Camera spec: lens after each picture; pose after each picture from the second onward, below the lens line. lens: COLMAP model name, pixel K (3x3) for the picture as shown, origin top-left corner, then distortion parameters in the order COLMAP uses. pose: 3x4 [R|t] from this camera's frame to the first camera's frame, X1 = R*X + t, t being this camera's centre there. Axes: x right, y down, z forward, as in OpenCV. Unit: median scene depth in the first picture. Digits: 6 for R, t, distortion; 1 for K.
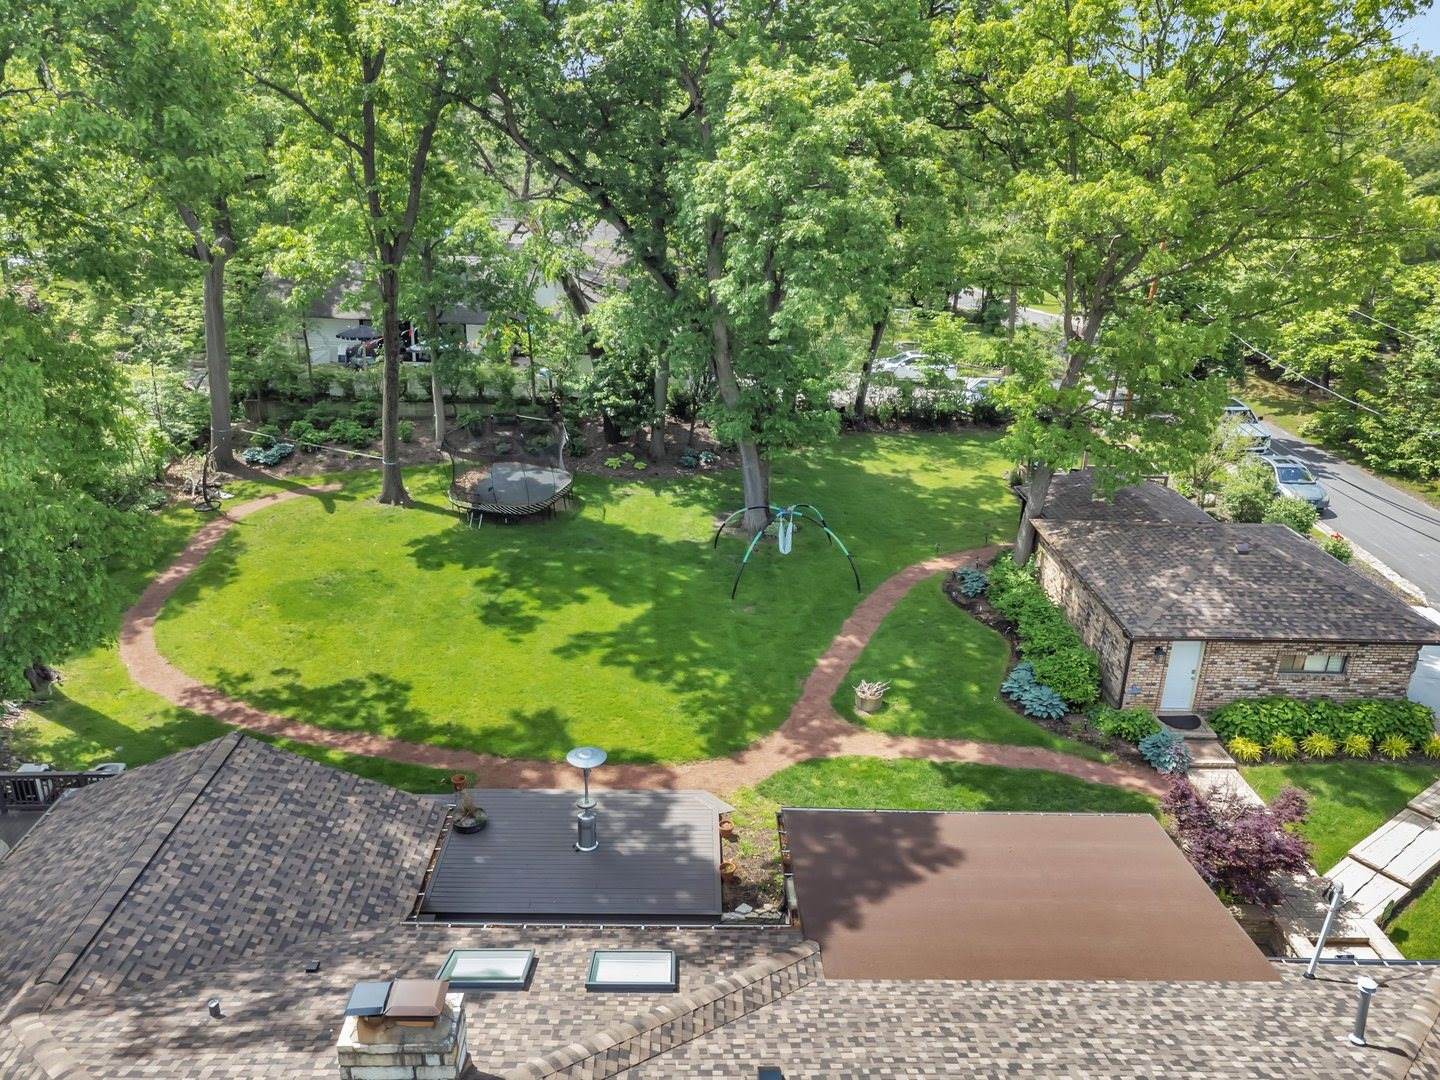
lens RADIAL K [[1092.5, 0, 720.0], [0, 1092.5, 540.0], [0, 0, 1]] dist [0.007543, 0.001872]
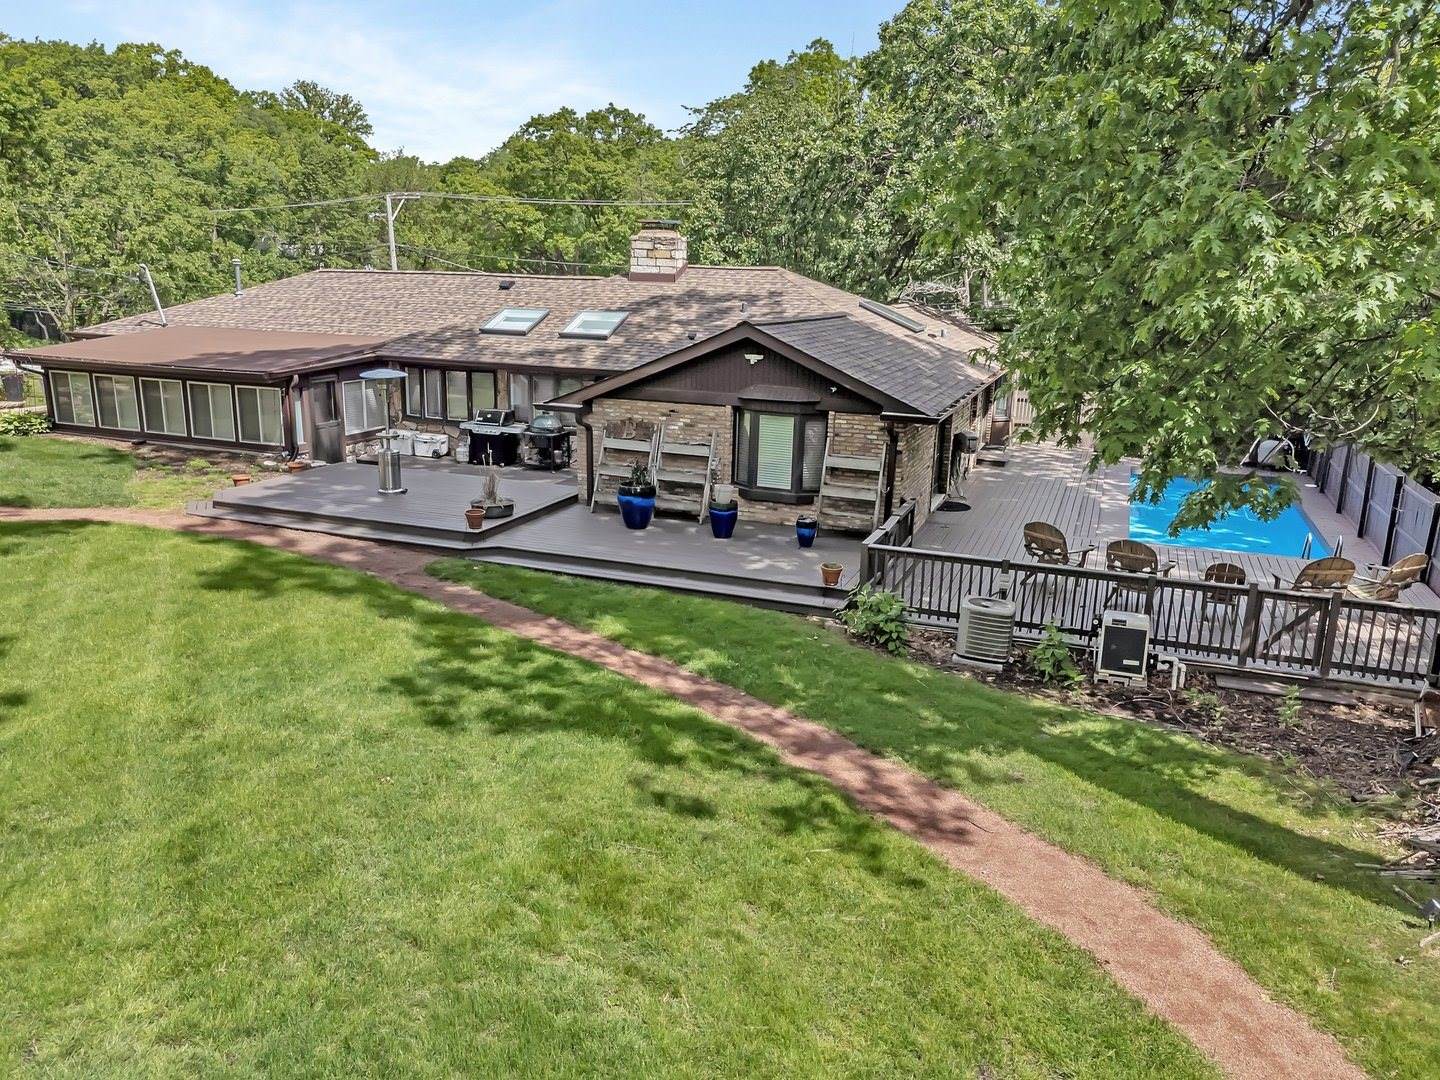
lens RADIAL K [[1094.1, 0, 729.8], [0, 1094.1, 545.6], [0, 0, 1]] dist [0.012269, 0.005812]
pose [[-0.930732, -0.138983, 0.338261, -0.572096], [0.084755, 0.817805, 0.569220, -0.131060], [-0.355744, 0.558461, -0.749378, 1.333549]]
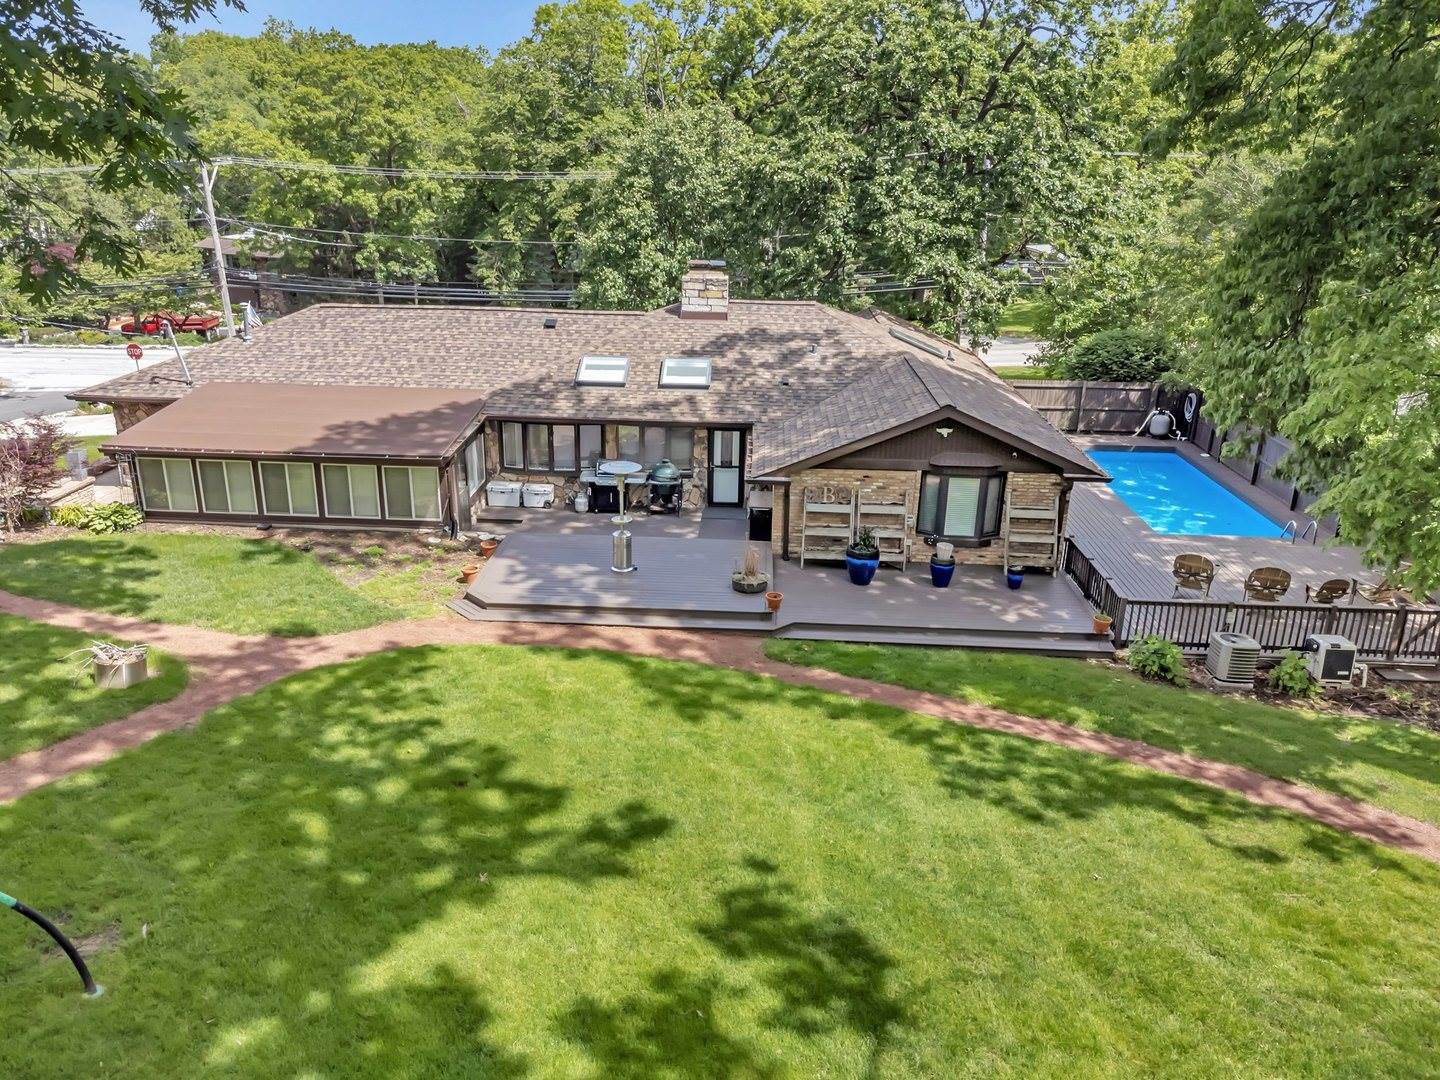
lens RADIAL K [[1092.5, 0, 720.0], [0, 1092.5, 540.0], [0, 0, 1]] dist [0.007543, 0.001872]
pose [[-0.997012, -0.062671, 0.045151, -0.212717], [-0.018135, 0.758127, 0.651855, -0.303314], [-0.075083, 0.649088, -0.756999, 1.432004]]
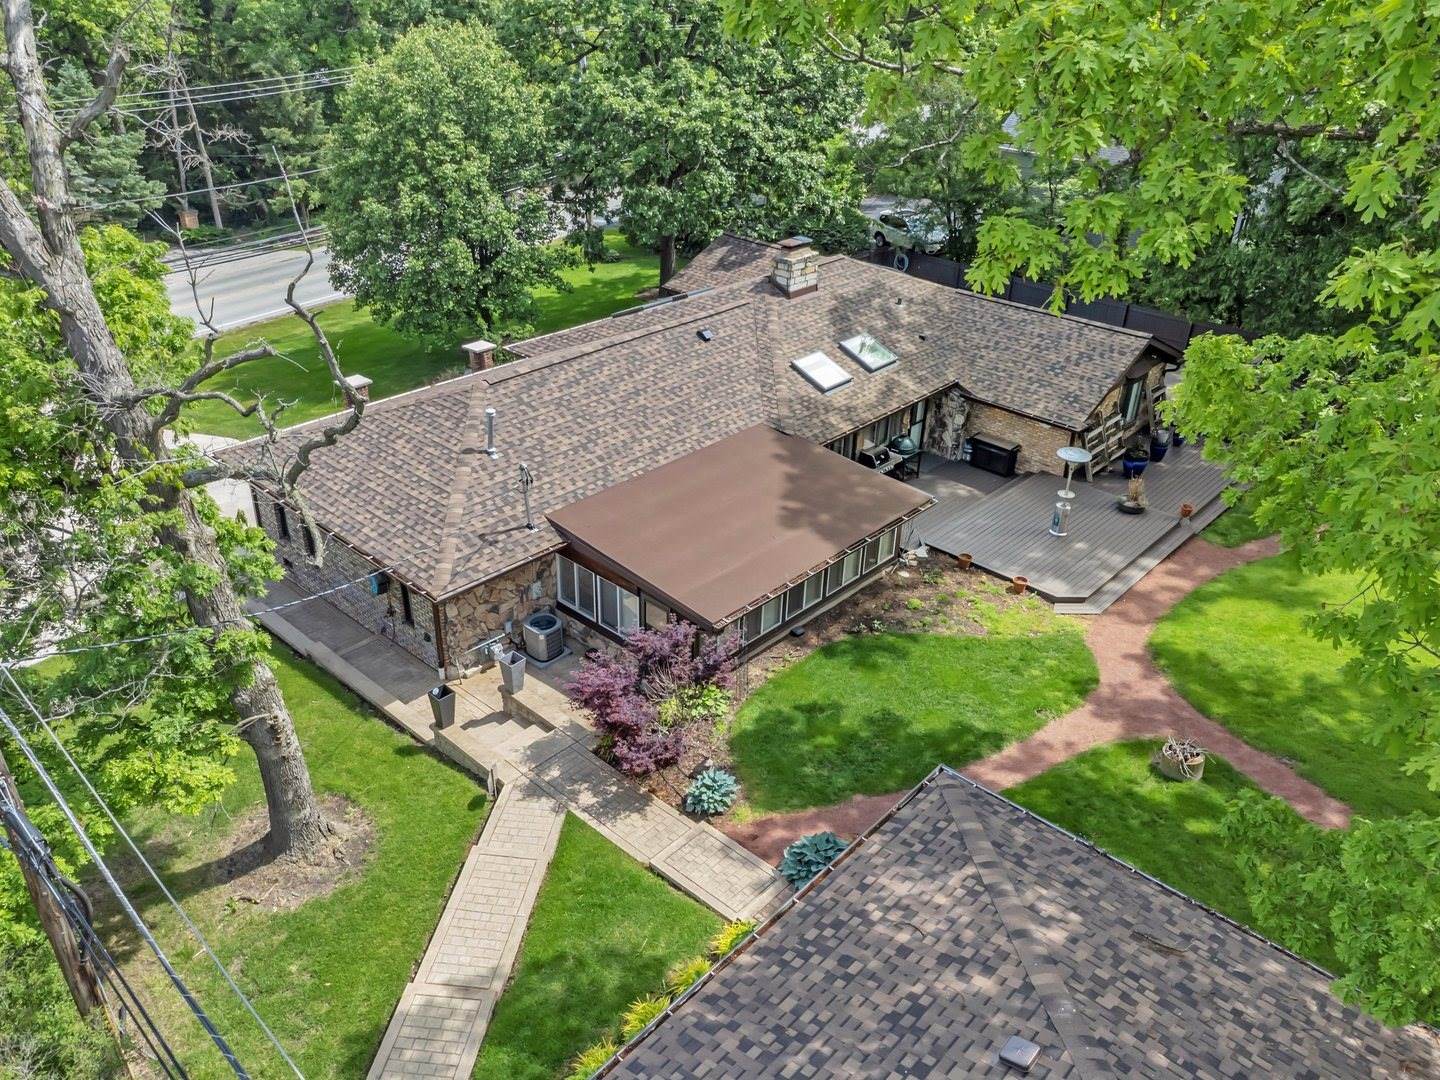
lens RADIAL K [[1092.5, 0, 720.0], [0, 1092.5, 540.0], [0, 0, 1]] dist [0.007543, 0.001872]
pose [[-0.684871, 0.315617, -0.656763, 0.767716], [-0.320206, 0.679274, 0.660345, -0.324343], [0.654538, 0.662551, -0.364153, 1.010644]]
